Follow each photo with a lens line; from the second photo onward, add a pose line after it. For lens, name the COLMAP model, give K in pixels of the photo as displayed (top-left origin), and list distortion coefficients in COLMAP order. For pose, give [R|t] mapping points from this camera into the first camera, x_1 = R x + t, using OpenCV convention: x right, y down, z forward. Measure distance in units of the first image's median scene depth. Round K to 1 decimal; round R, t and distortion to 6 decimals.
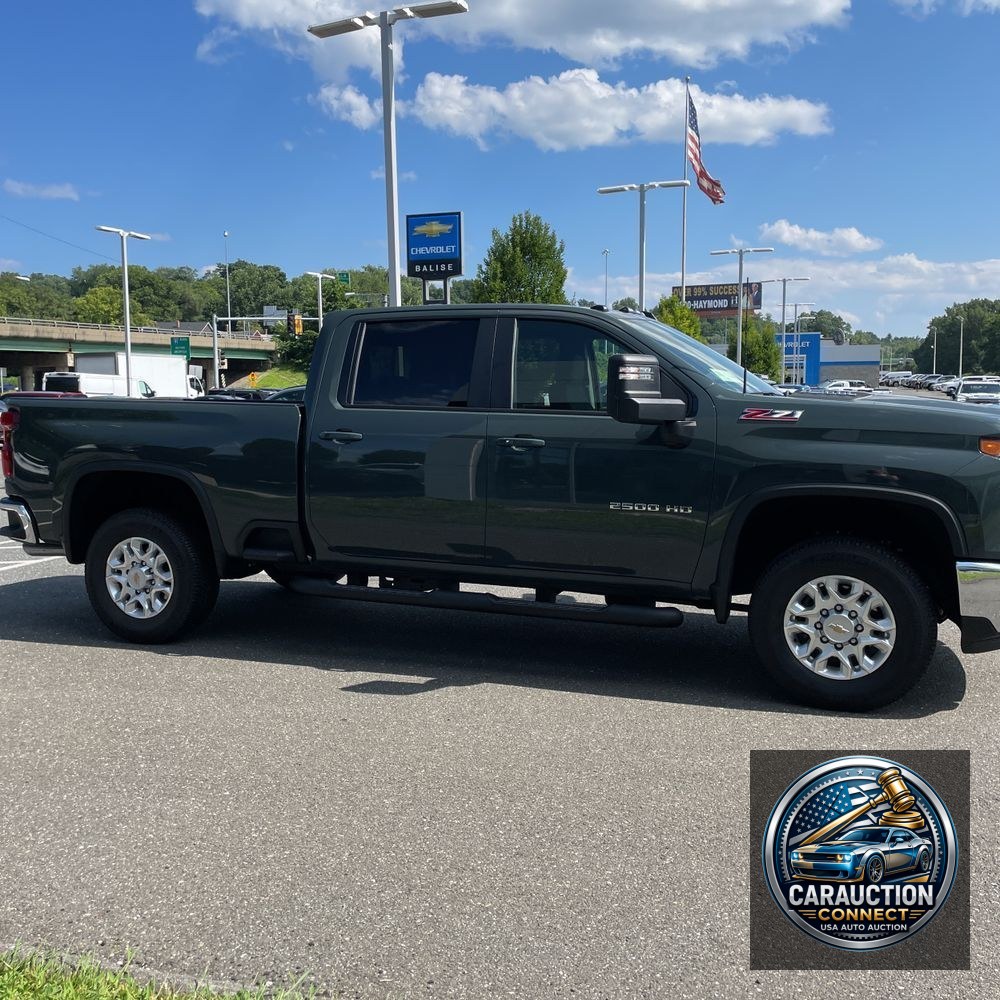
lens RADIAL K [[976.6, 0, 520.8], [0, 976.6, 501.8], [0, 0, 1]] dist [0.053644, -0.031104]
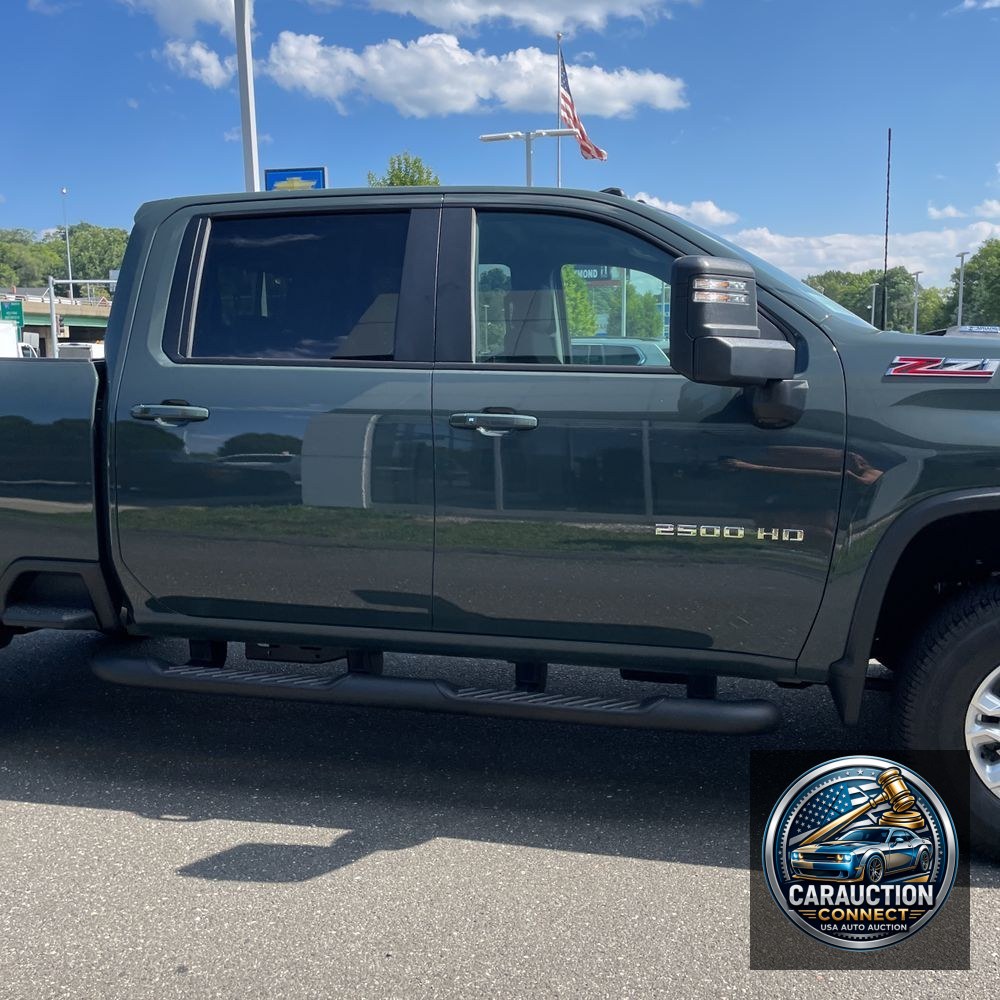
lens RADIAL K [[976.6, 0, 520.8], [0, 976.6, 501.8], [0, 0, 1]] dist [0.053644, -0.031104]
pose [[0.991190, -0.022940, 0.130445, -0.054753], [0.019085, 0.999346, 0.030730, -0.027610], [-0.131065, -0.027969, 0.990979, 0.388604]]
